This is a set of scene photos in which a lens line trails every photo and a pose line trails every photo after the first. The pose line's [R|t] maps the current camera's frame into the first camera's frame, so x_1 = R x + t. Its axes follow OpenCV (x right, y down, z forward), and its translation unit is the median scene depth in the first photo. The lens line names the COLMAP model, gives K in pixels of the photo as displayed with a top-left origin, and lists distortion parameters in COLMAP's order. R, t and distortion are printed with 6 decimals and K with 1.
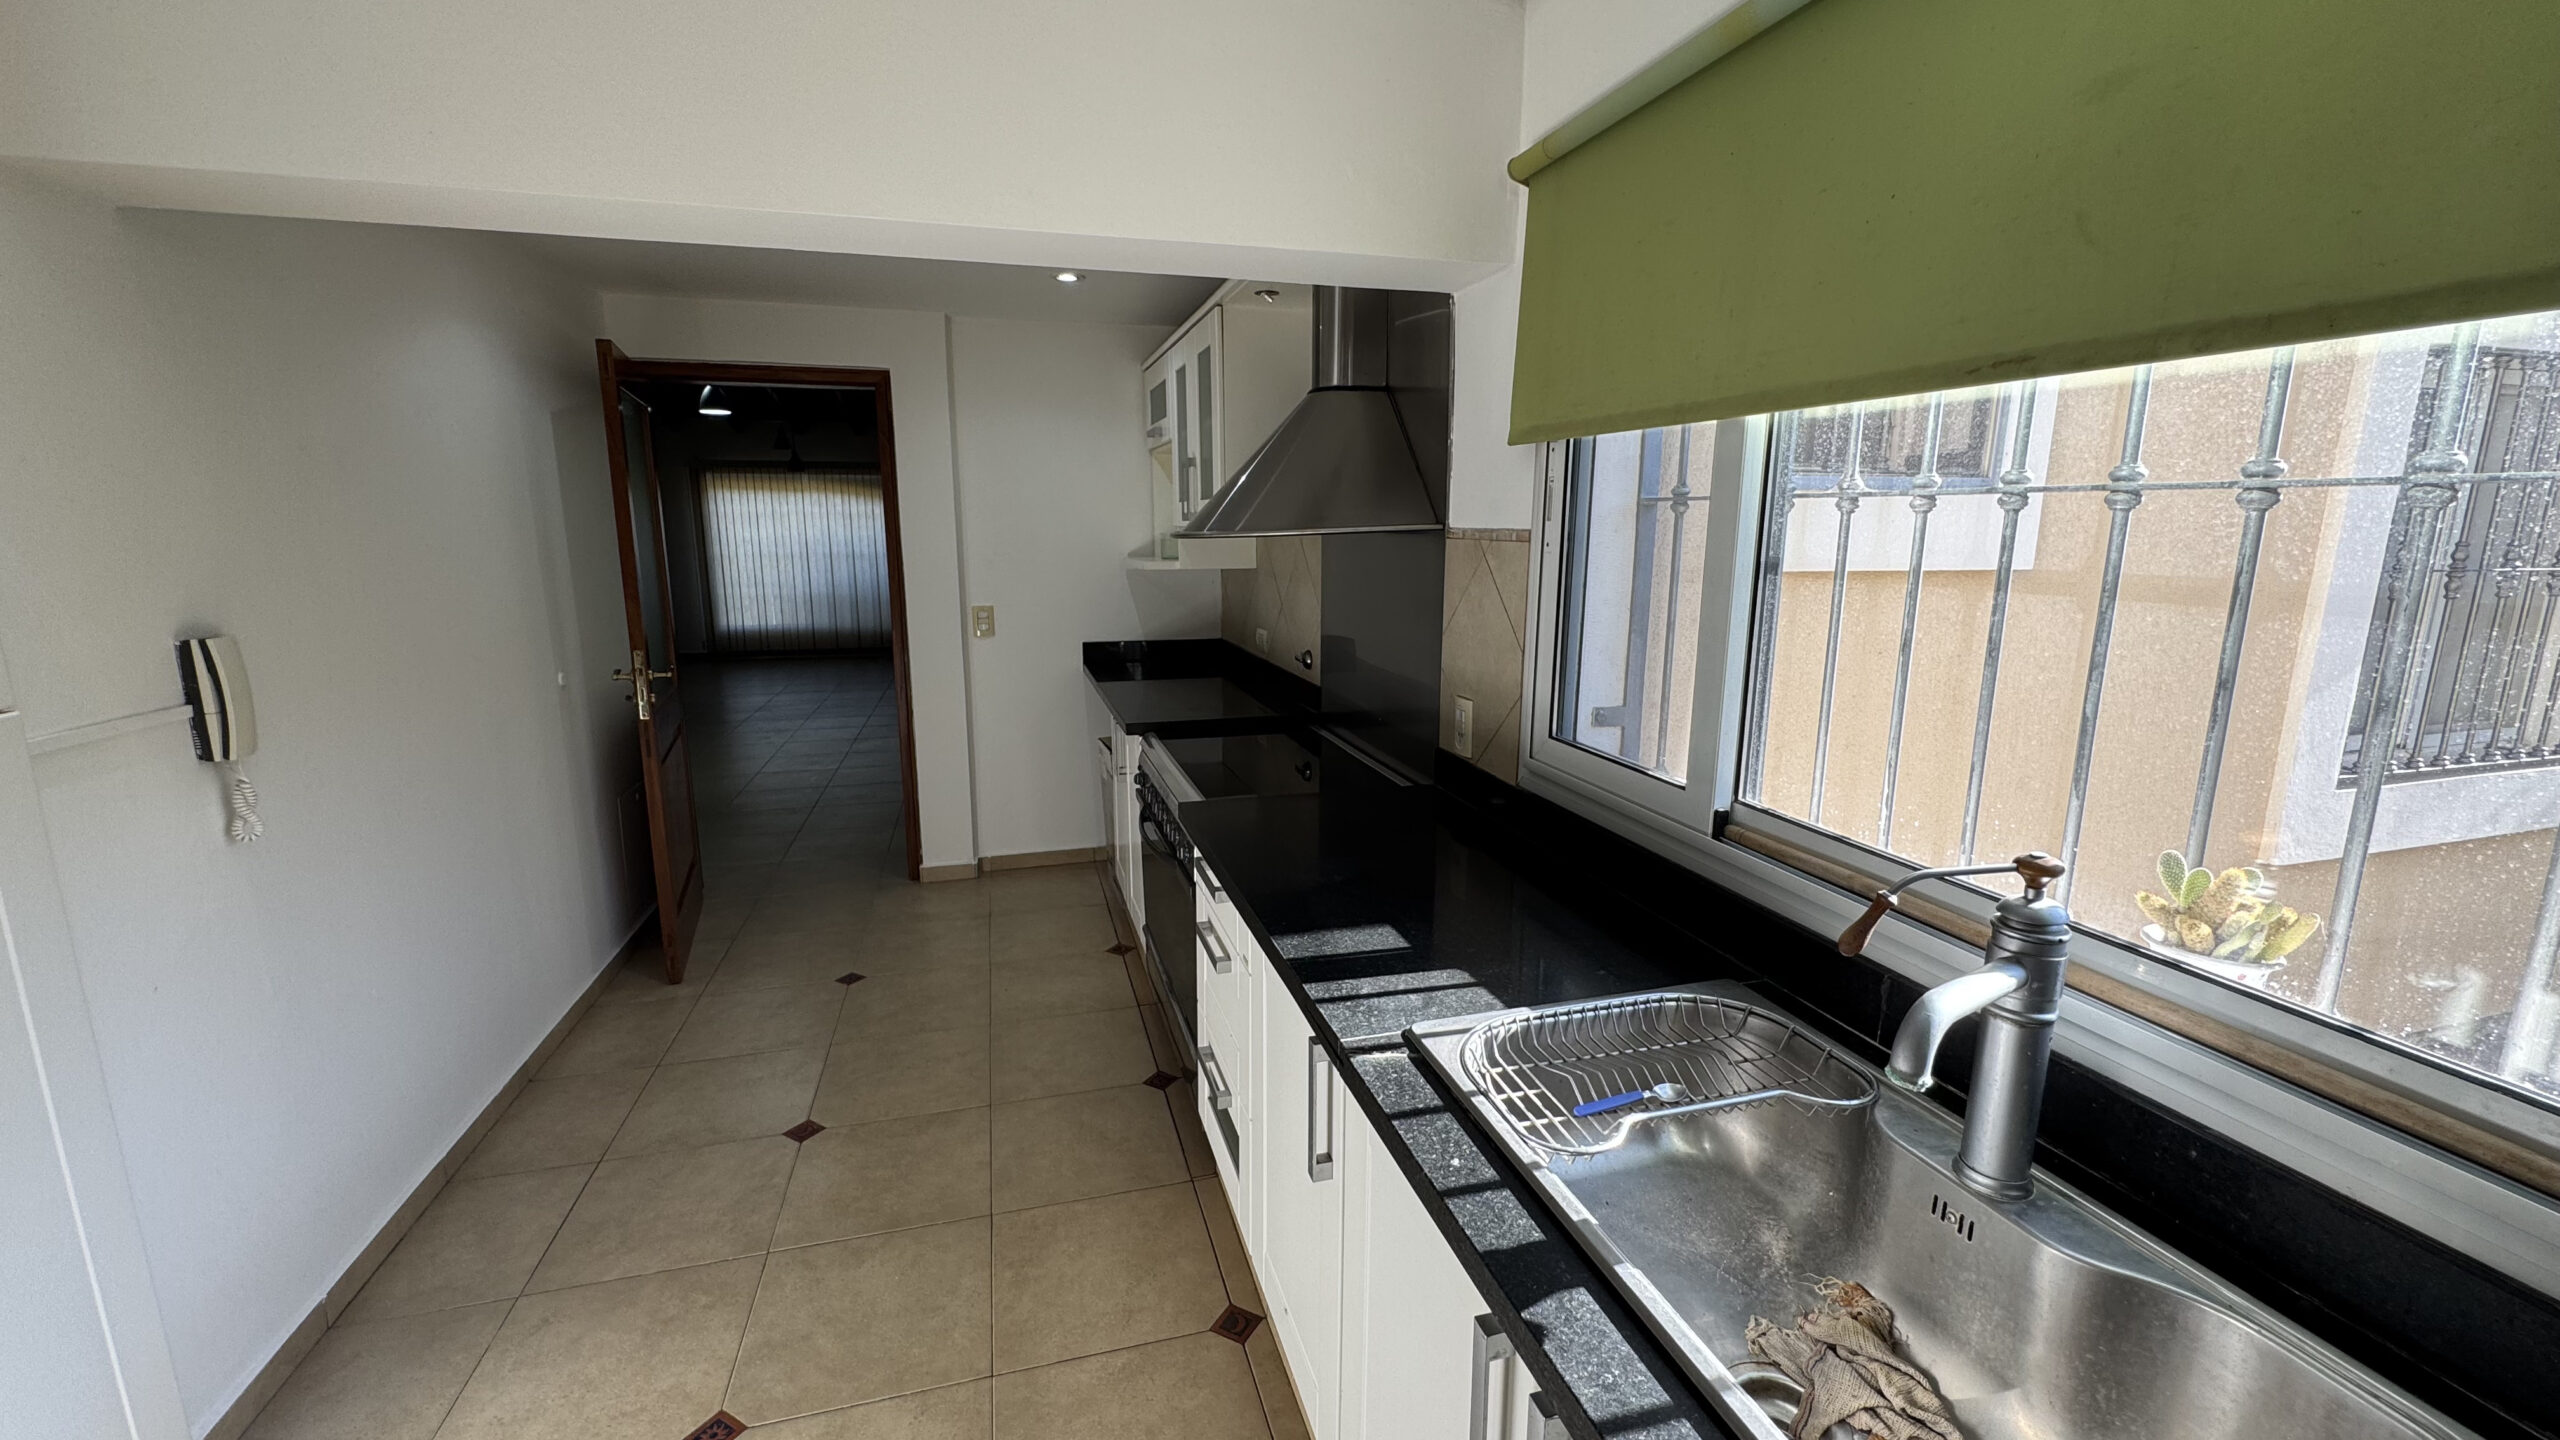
lens RADIAL K [[1021.9, 0, 1276.6], [0, 1021.9, 718.1], [0, 0, 1]] dist [-0.001456, 0.000519]
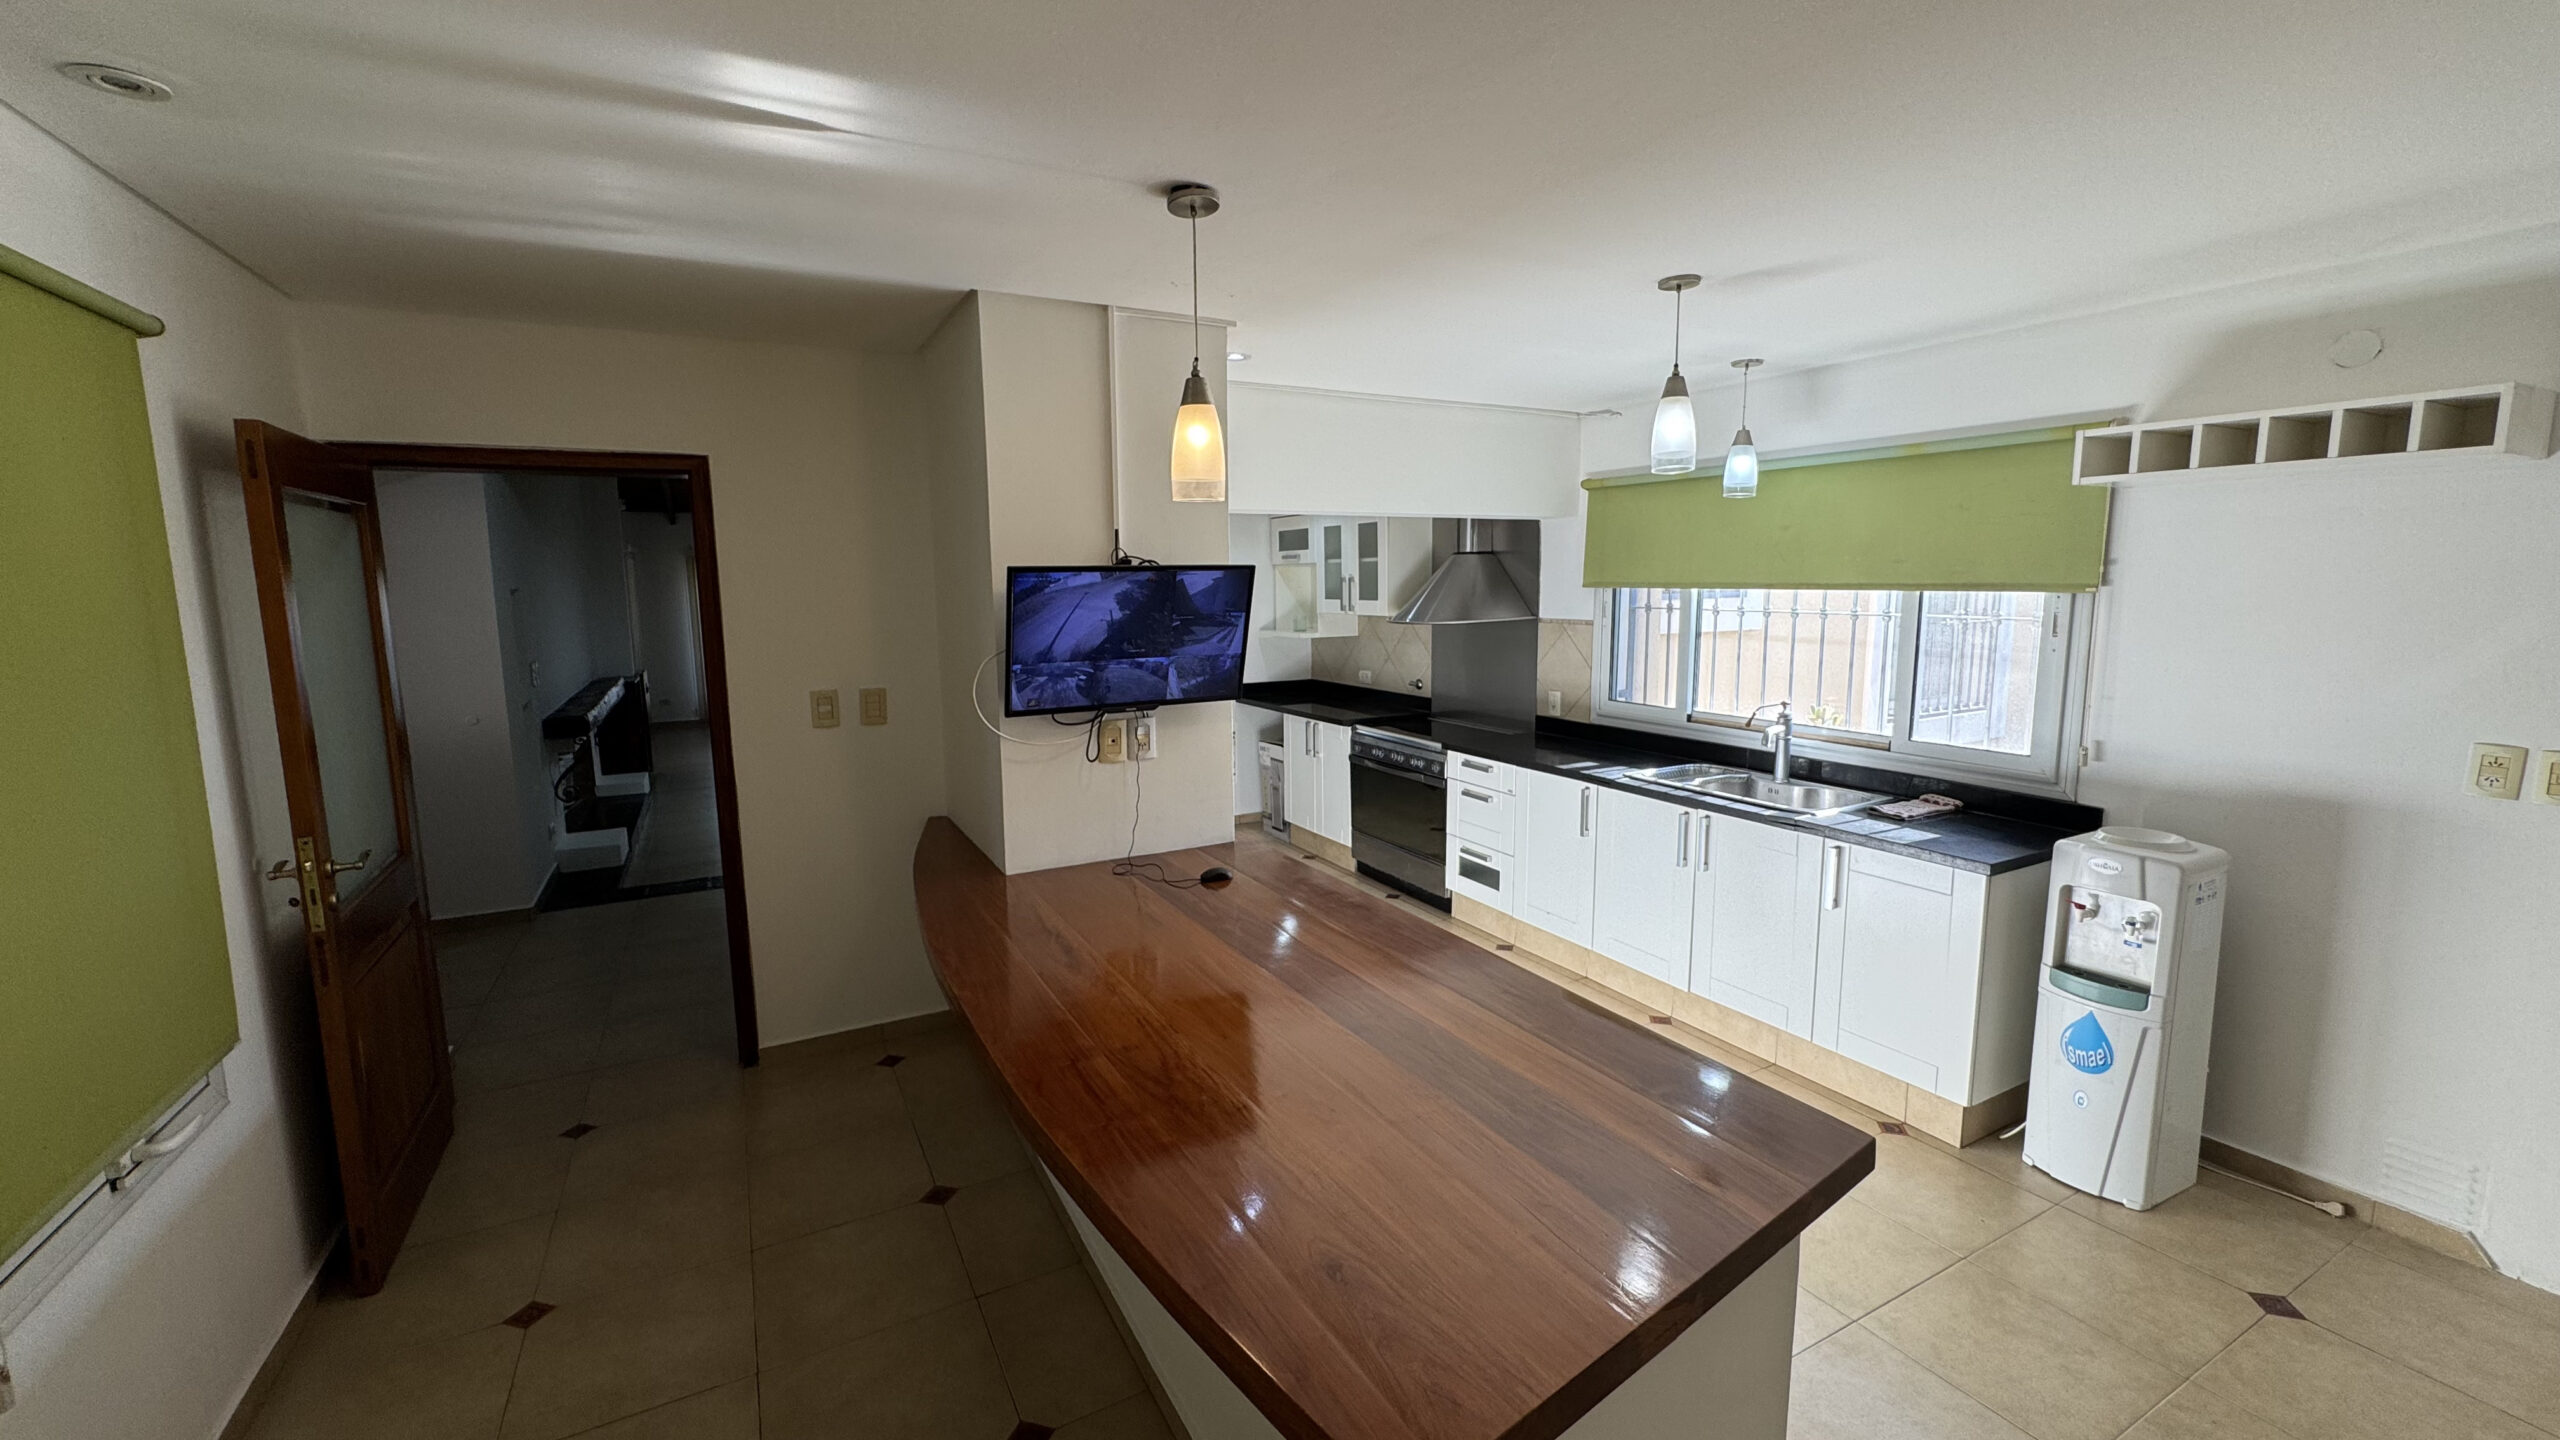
lens RADIAL K [[1021.9, 0, 1279.8], [0, 1021.9, 730.0], [0, 0, 1]] dist [-0.001456, 0.000519]
pose [[0.972860, -0.055143, 0.224726, -1.122918], [0.064253, 0.997374, -0.033426, 0.126323], [-0.222293, 0.046959, 0.973848, -1.325930]]
